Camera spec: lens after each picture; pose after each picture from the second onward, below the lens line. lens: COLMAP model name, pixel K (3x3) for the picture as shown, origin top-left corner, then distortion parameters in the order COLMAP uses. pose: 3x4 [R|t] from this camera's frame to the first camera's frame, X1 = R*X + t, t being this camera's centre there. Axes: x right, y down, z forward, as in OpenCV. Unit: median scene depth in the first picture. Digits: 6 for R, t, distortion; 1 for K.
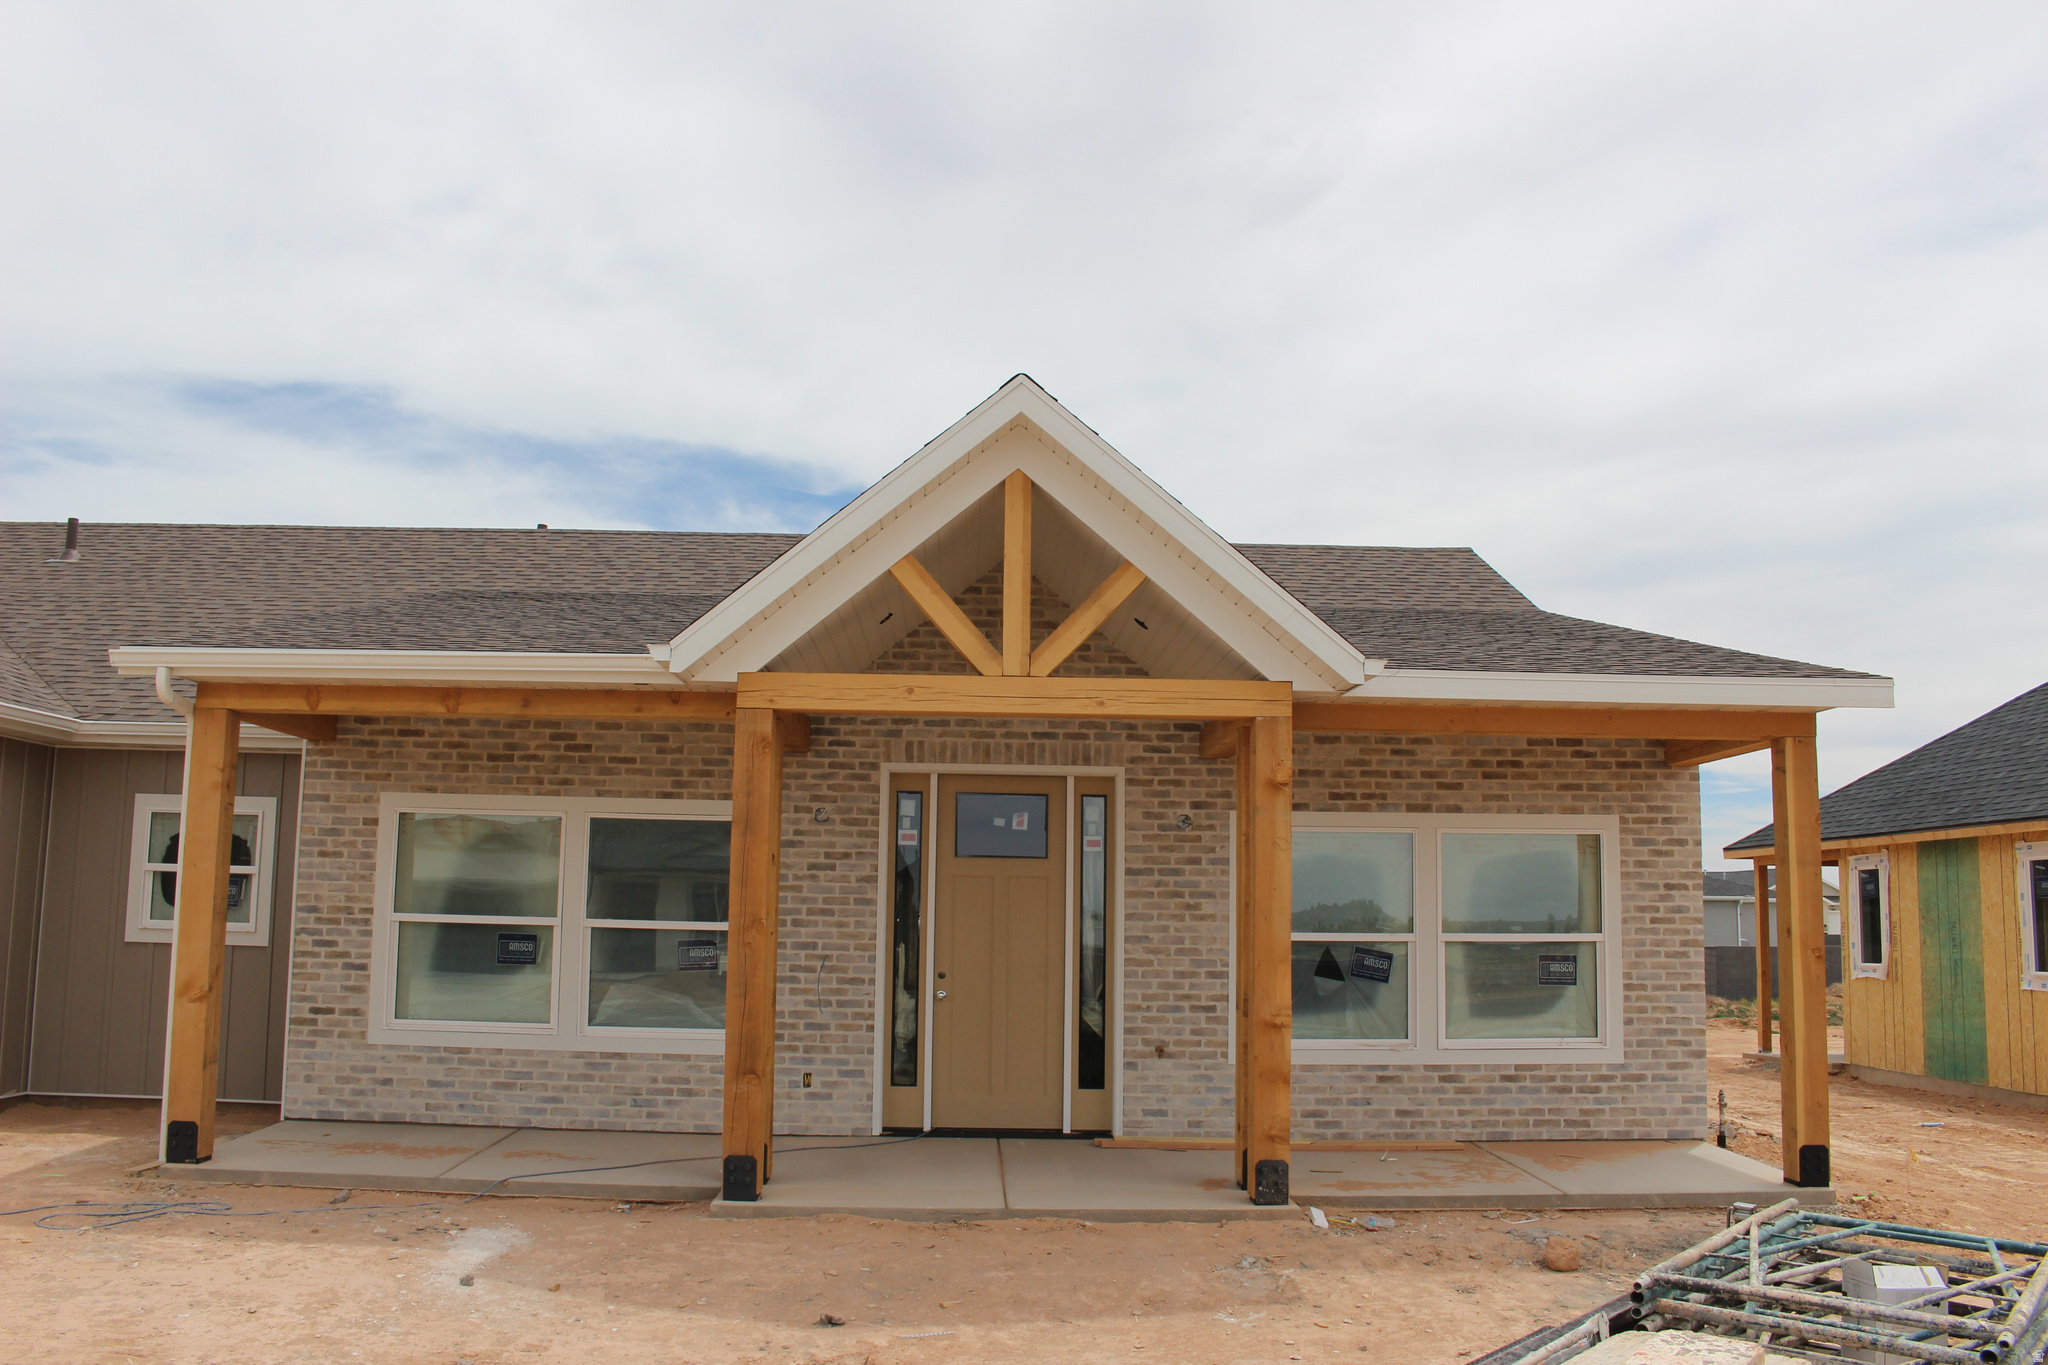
lens RADIAL K [[1696.8, 0, 992.9], [0, 1696.8, 700.5], [0, 0, 1]] dist [-0.161979, 0.130393]
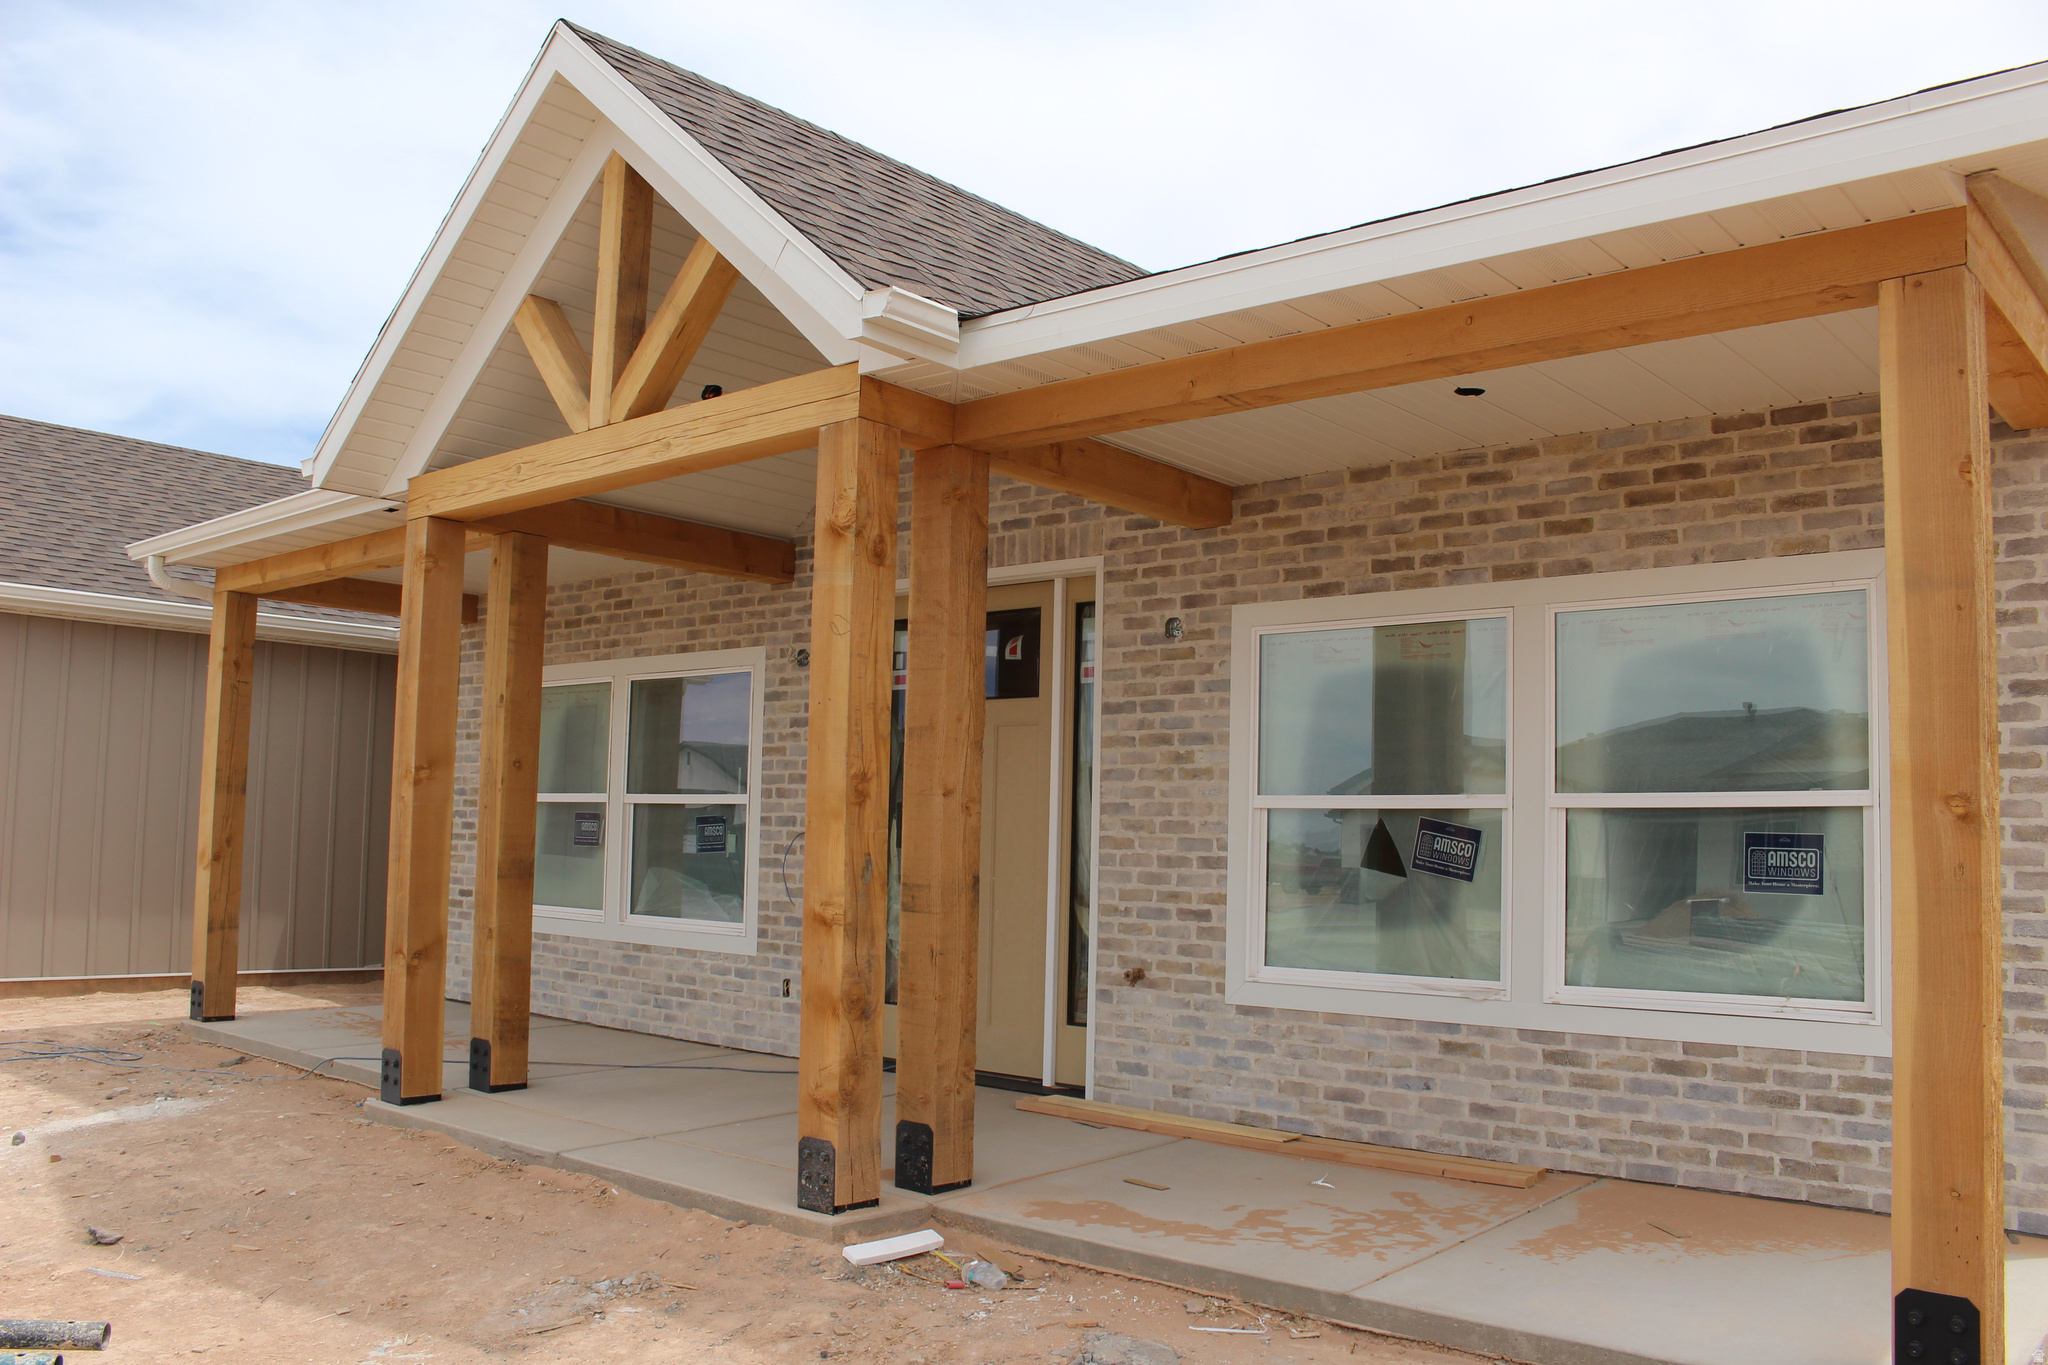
lens RADIAL K [[1696.8, 0, 992.9], [0, 1696.8, 700.5], [0, 0, 1]] dist [-0.161979, 0.130393]
pose [[0.732369, -0.055643, -0.678631, 0.511091], [0.076239, 0.997089, 0.000522, 0.094939], [0.676627, -0.052120, 0.734479, 0.476442]]
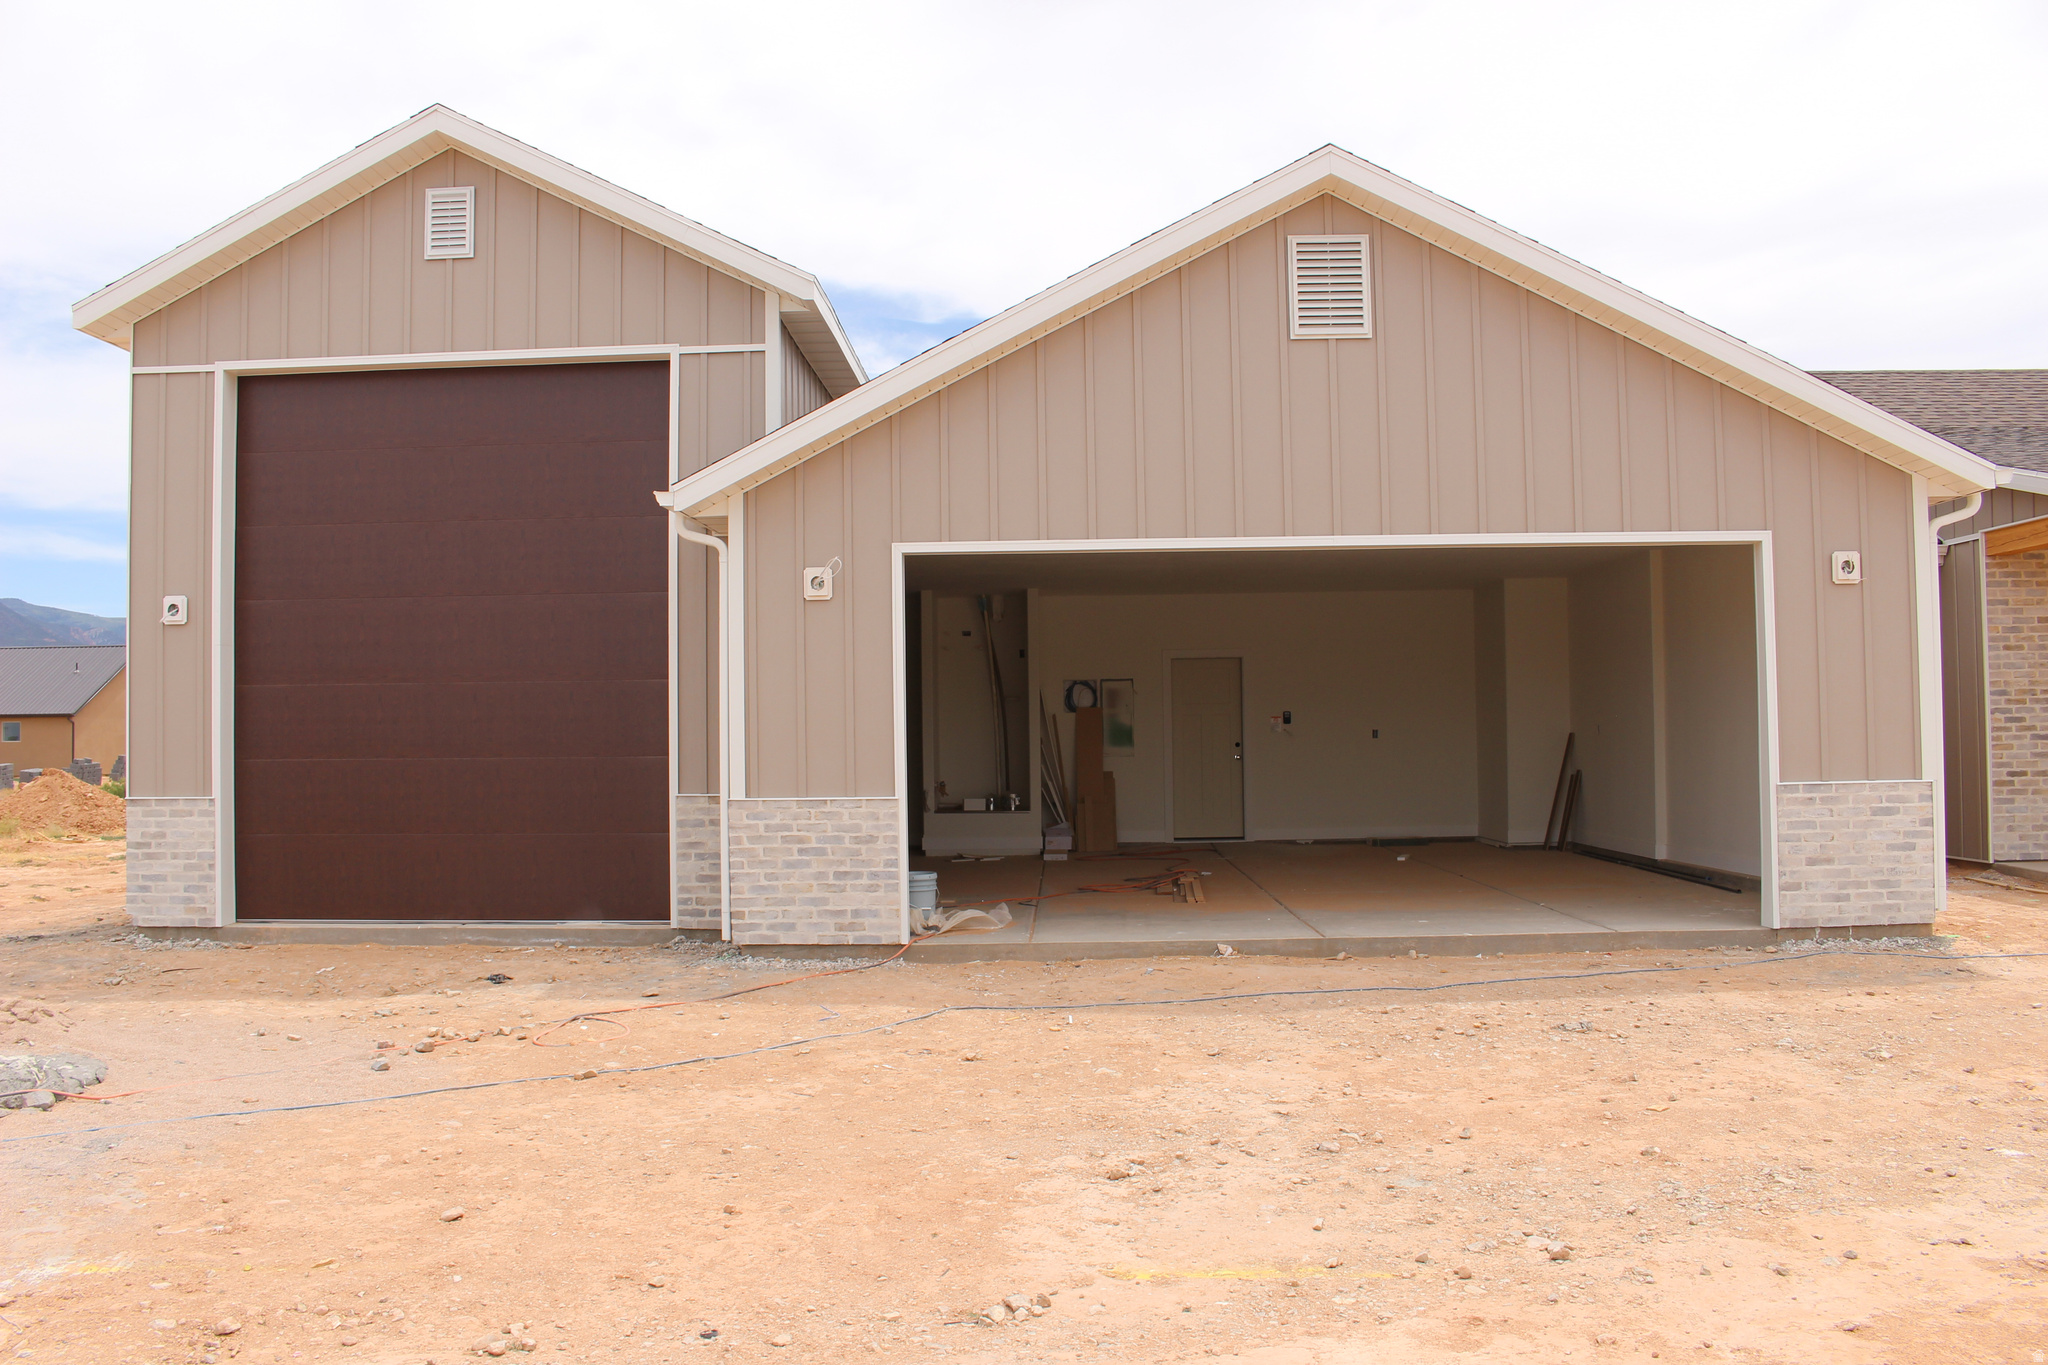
lens RADIAL K [[1696.7, 0, 1018.6], [0, 1696.7, 710.7], [0, 0, 1]] dist [-0.190502, 0.157350]
pose [[0.998418, -0.036529, -0.042754, -1.090559], [0.040976, 0.993279, 0.108249, -0.020764], [0.038513, -0.109830, 0.993204, -0.224908]]
